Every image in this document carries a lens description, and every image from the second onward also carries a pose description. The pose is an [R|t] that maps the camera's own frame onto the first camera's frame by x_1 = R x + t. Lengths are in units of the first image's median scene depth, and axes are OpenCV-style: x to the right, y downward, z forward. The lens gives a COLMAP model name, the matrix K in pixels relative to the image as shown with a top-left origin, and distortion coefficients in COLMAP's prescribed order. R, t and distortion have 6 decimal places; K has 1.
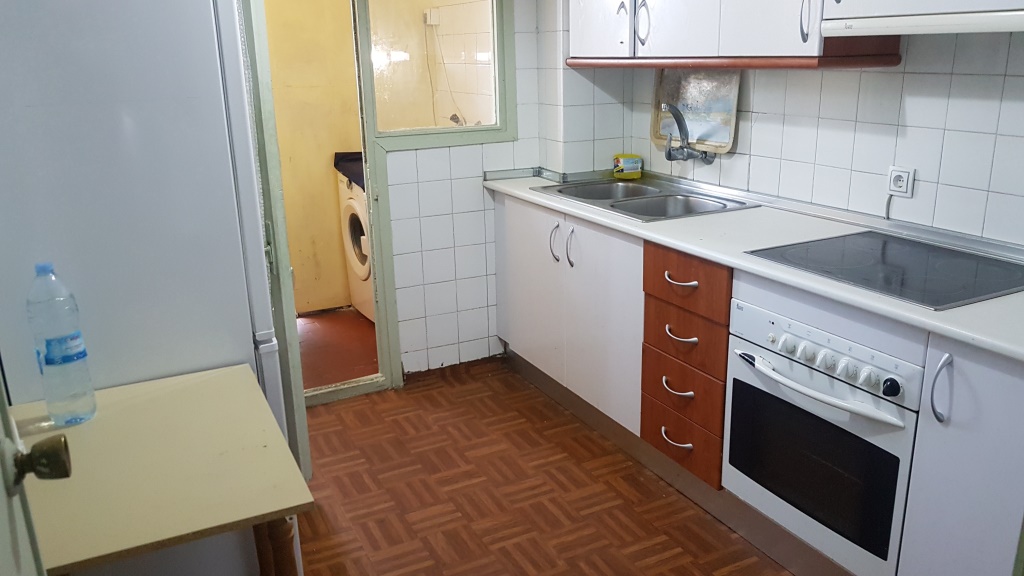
lens RADIAL K [[799.5, 0, 523.2], [0, 799.5, 285.5], [0, 0, 1]] dist [0.001510, -0.002876]
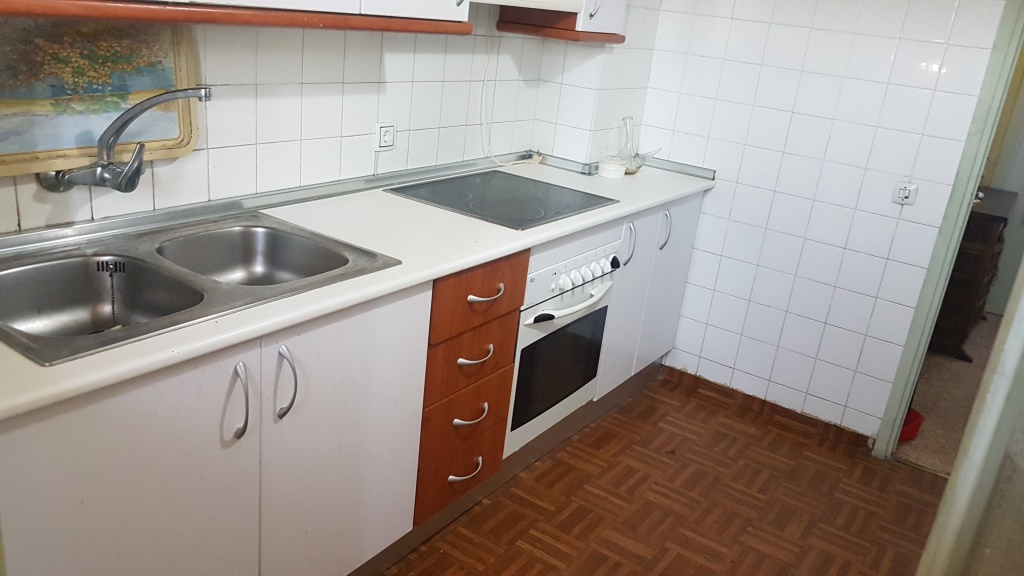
lens RADIAL K [[799.8, 0, 512.0], [0, 799.8, 288.0], [0, 0, 1]] dist [-0.011107, -0.002396]
pose [[-0.464767, -0.329507, 0.821838, -0.417762], [0.151850, 0.884762, 0.440610, -0.311984], [-0.872315, 0.329577, -0.361173, 1.044660]]
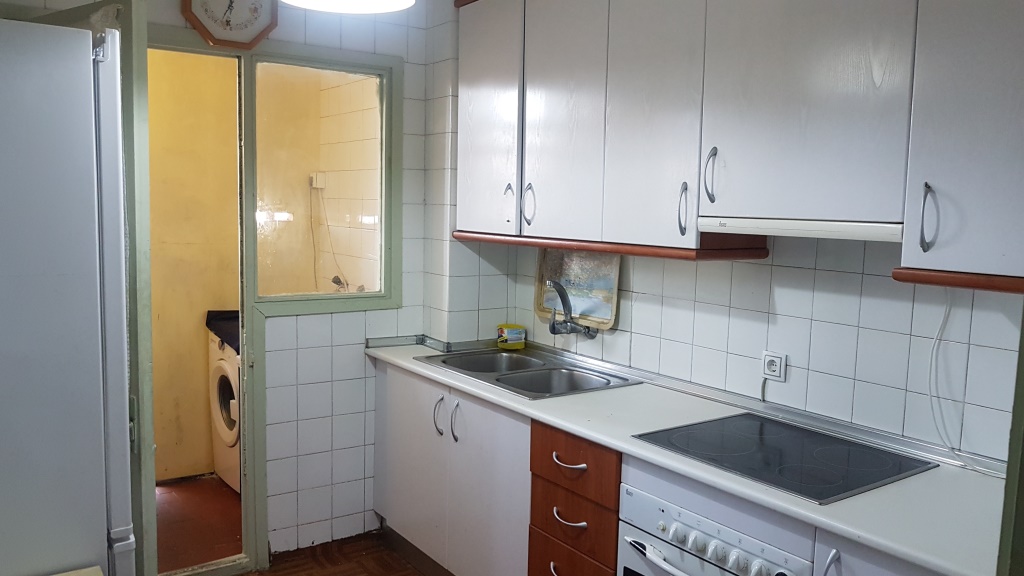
lens RADIAL K [[799.8, 0, 512.0], [0, 799.8, 288.0], [0, 0, 1]] dist [-0.011107, -0.002396]
pose [[0.989458, 0.030633, 0.141540, -0.015483], [-0.004657, 0.983597, -0.180322, -0.032460], [-0.144742, 0.177762, 0.973371, 0.009561]]
